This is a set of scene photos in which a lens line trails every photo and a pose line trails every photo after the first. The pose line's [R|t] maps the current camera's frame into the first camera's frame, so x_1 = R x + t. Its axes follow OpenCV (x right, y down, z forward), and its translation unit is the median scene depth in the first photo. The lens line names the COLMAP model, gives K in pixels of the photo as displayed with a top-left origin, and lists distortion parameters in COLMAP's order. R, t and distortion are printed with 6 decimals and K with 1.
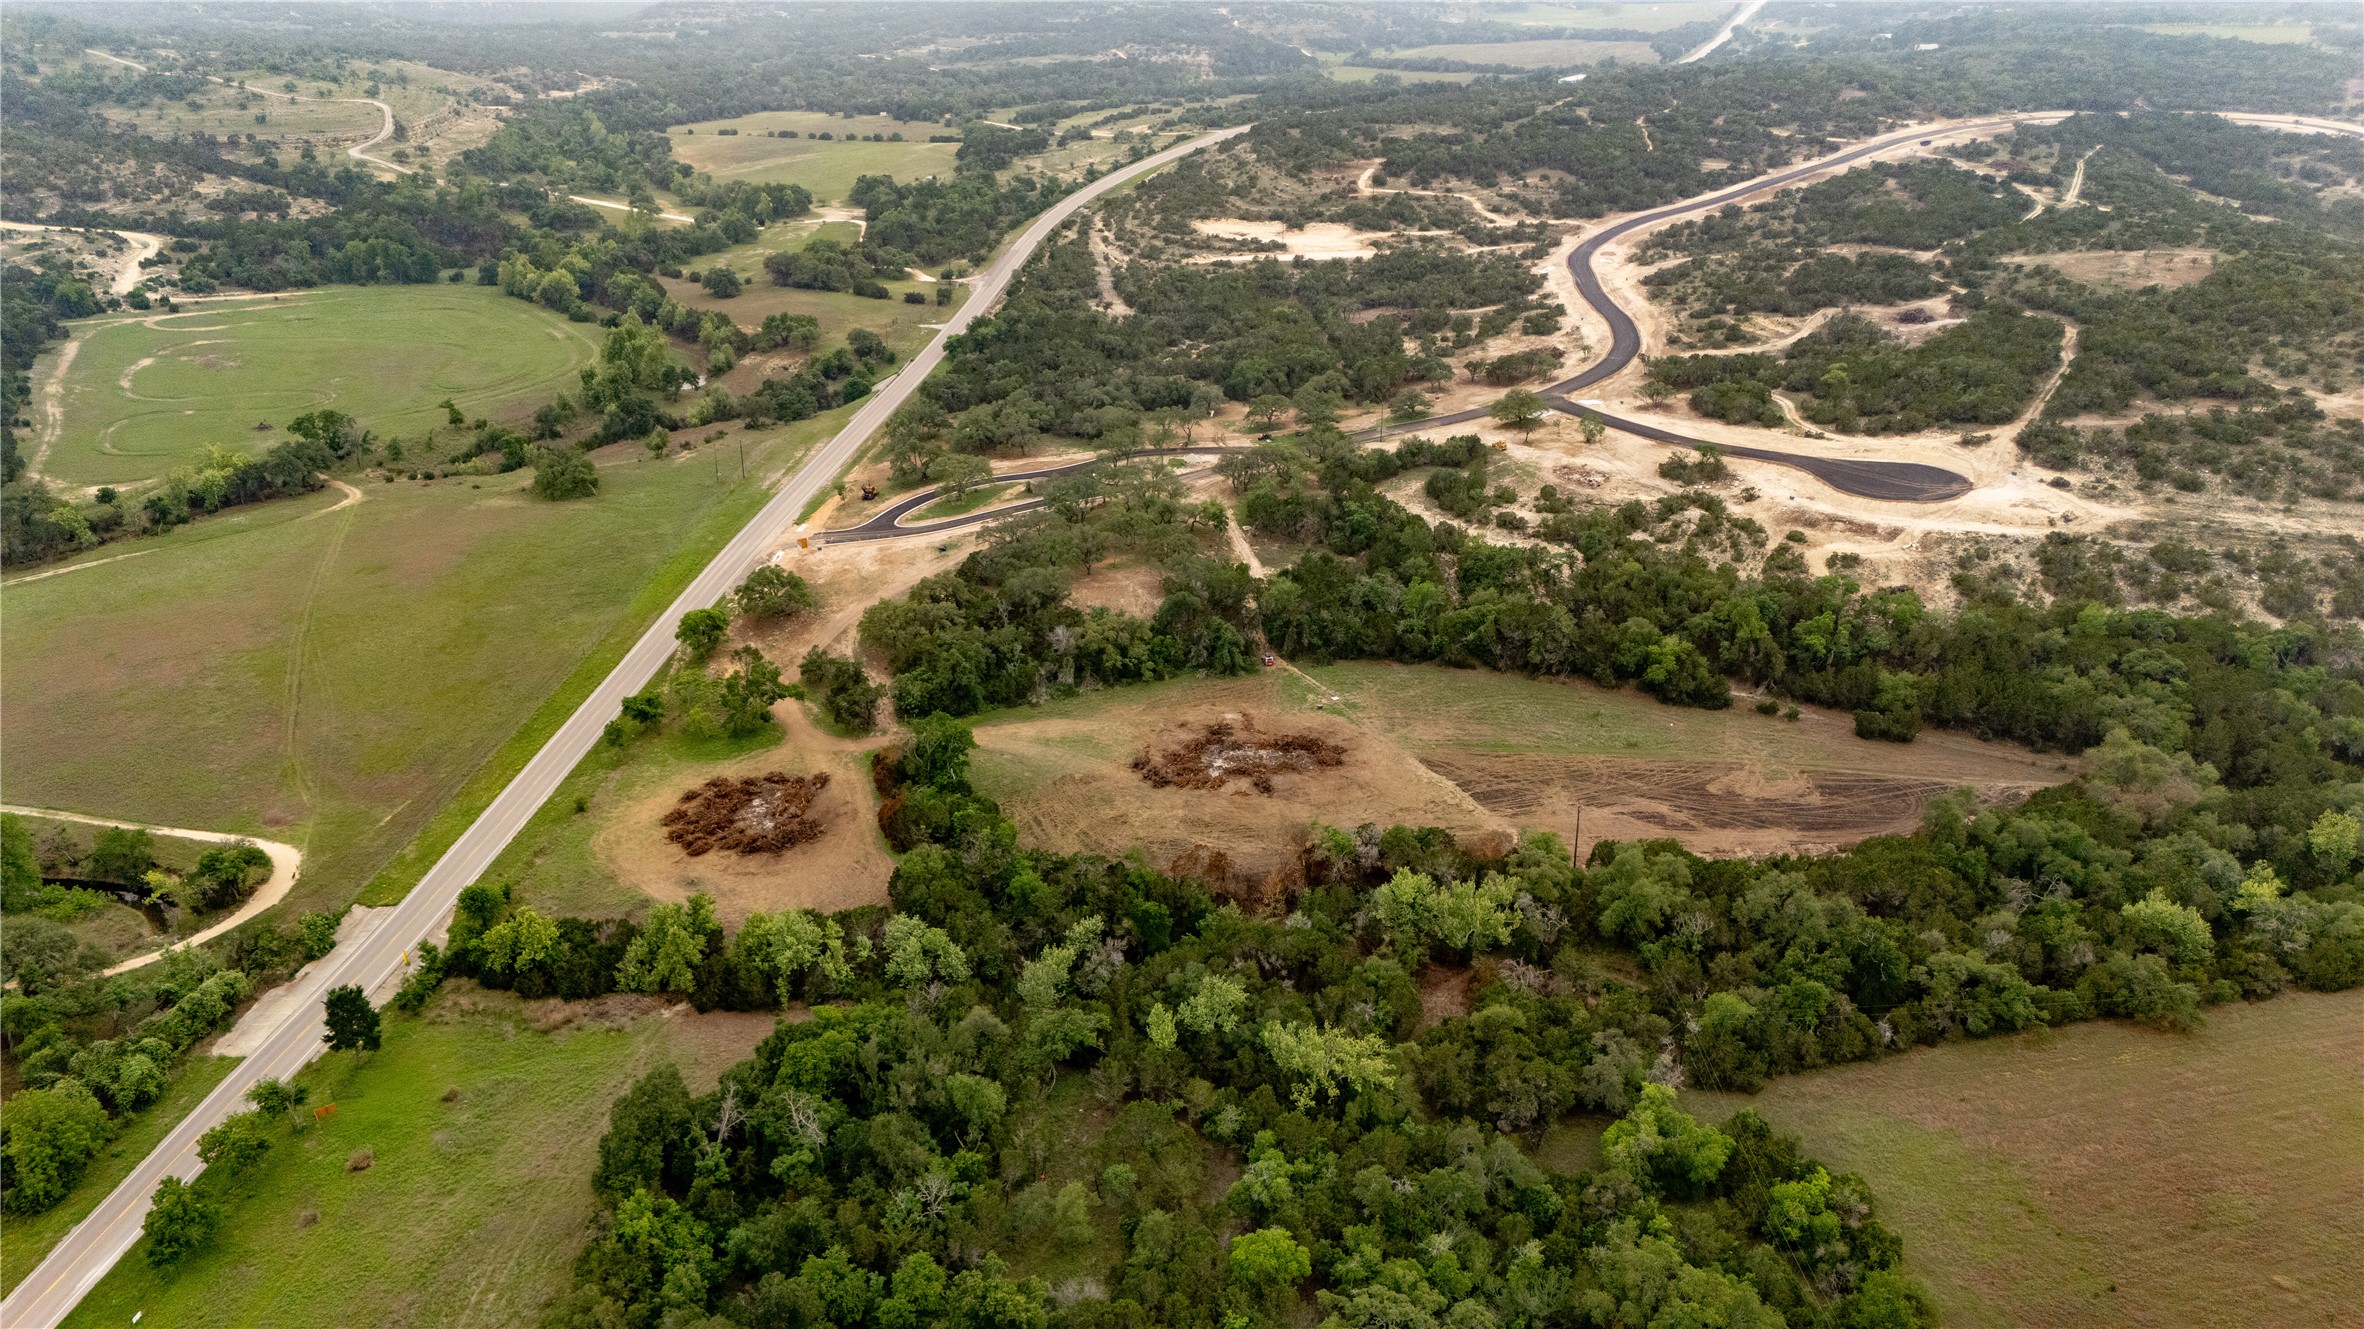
lens RADIAL K [[1730.2, 0, 1168.1], [0, 1730.2, 679.9], [0, 0, 1]] dist [0.074151, -0.071467]
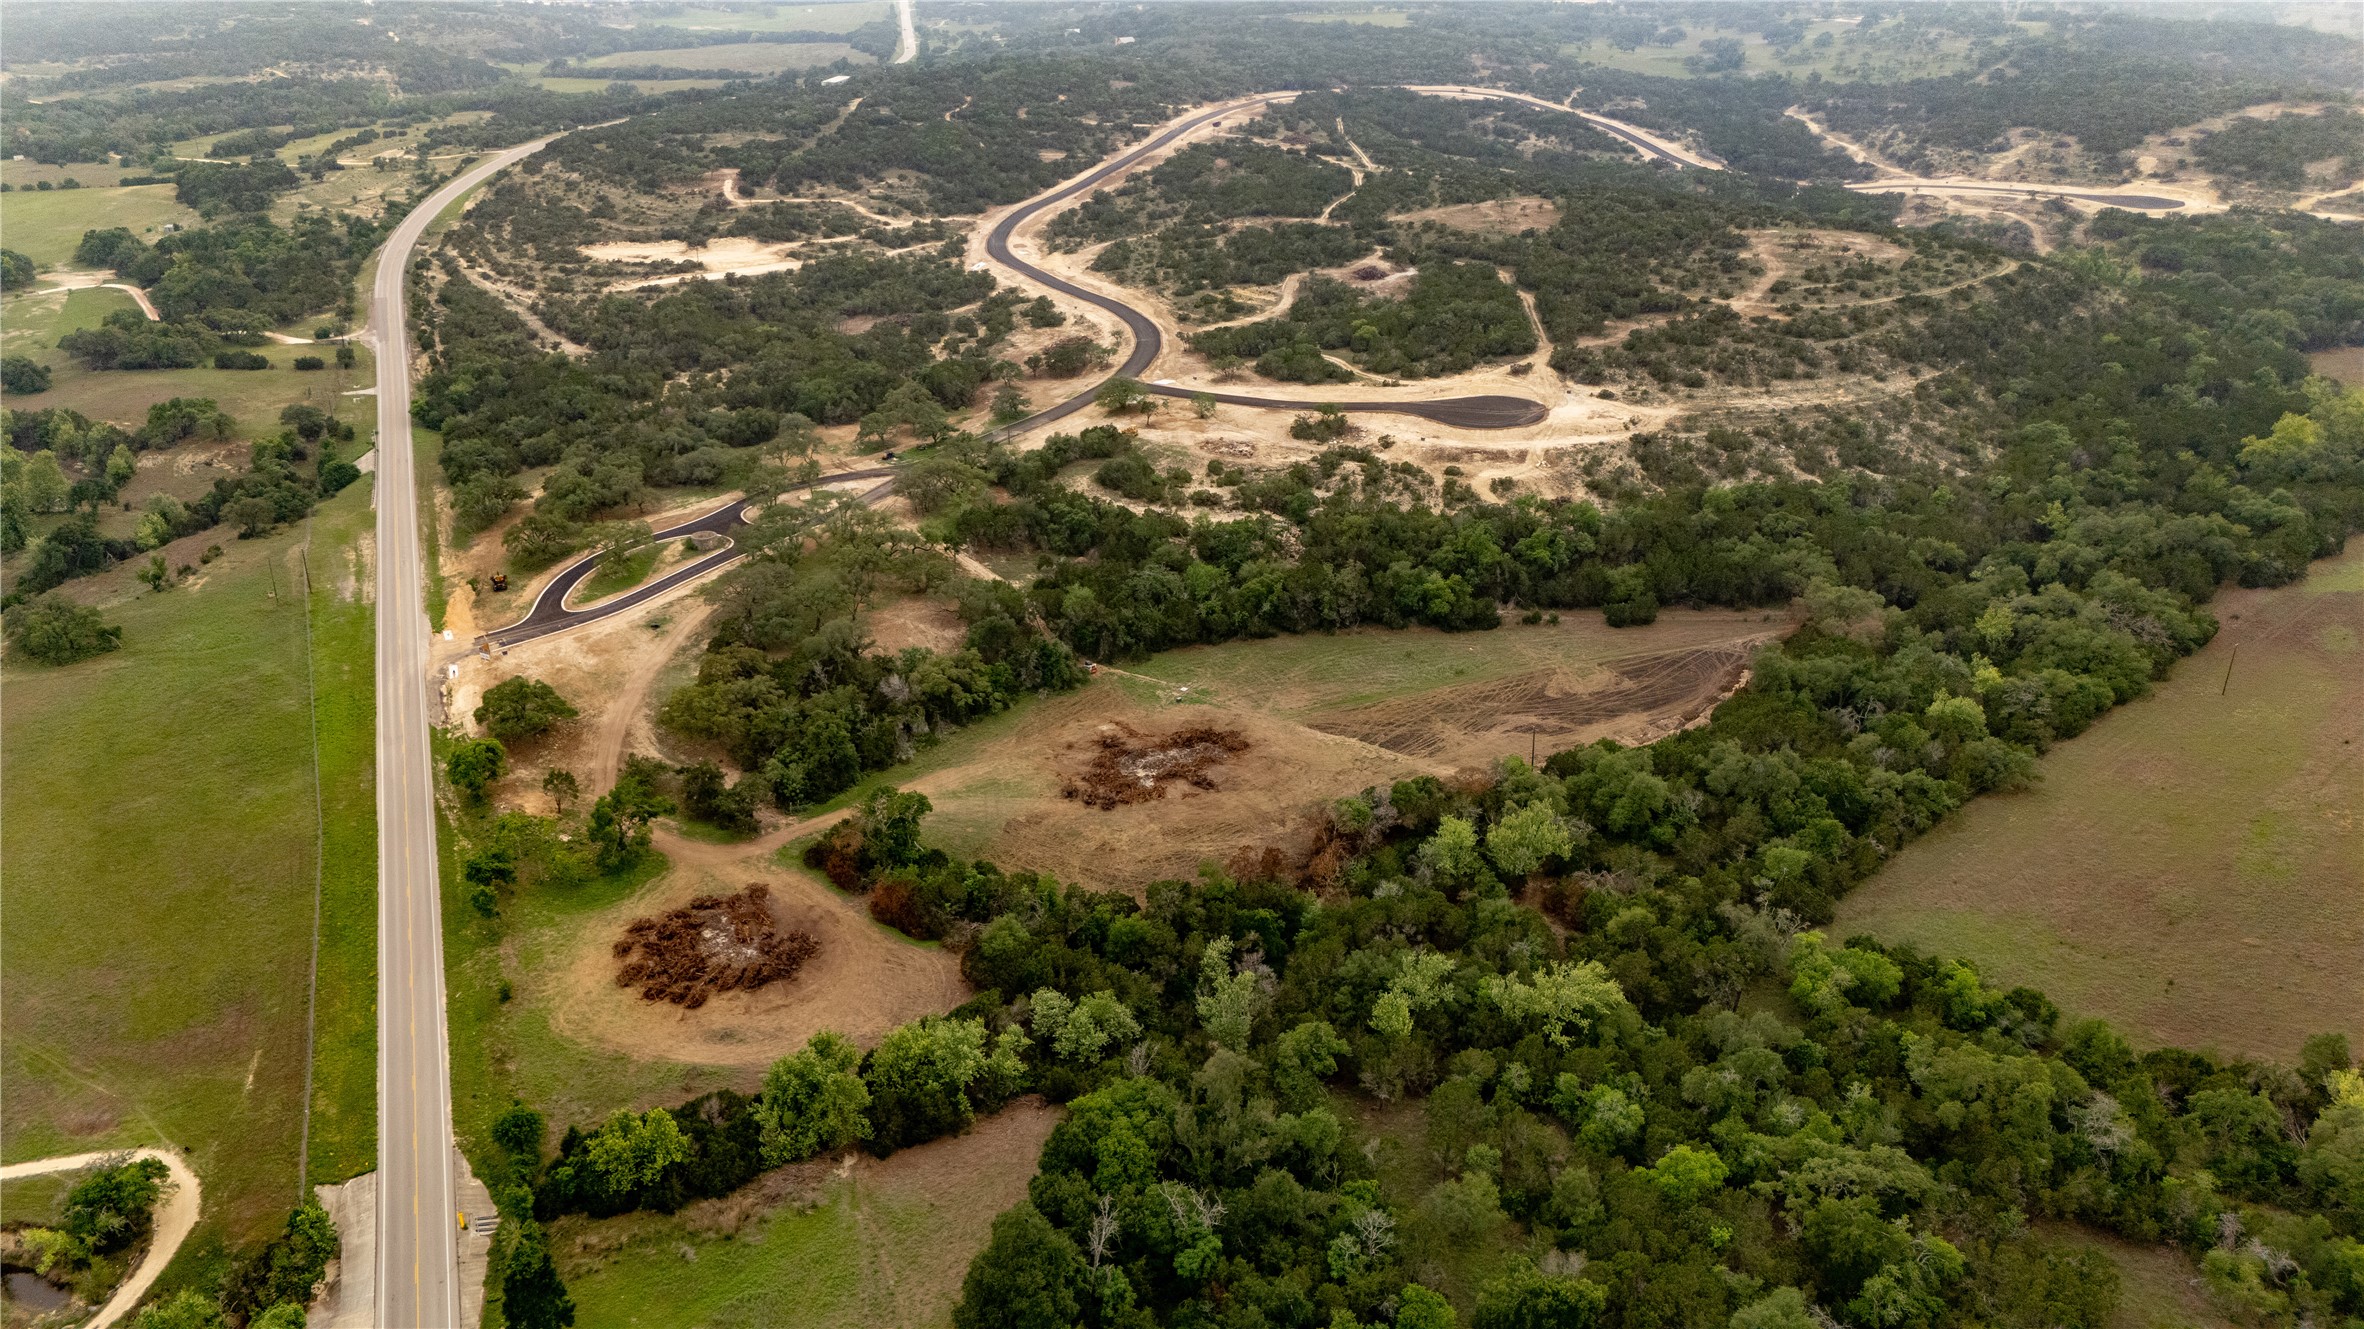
lens RADIAL K [[1730.2, 0, 1168.1], [0, 1730.2, 679.9], [0, 0, 1]] dist [0.074151, -0.071467]
pose [[0.873434, -0.200921, 0.443557, -0.275390], [0.201661, 0.978371, 0.046077, -0.033174], [-0.443221, 0.049202, 0.895061, 0.076053]]
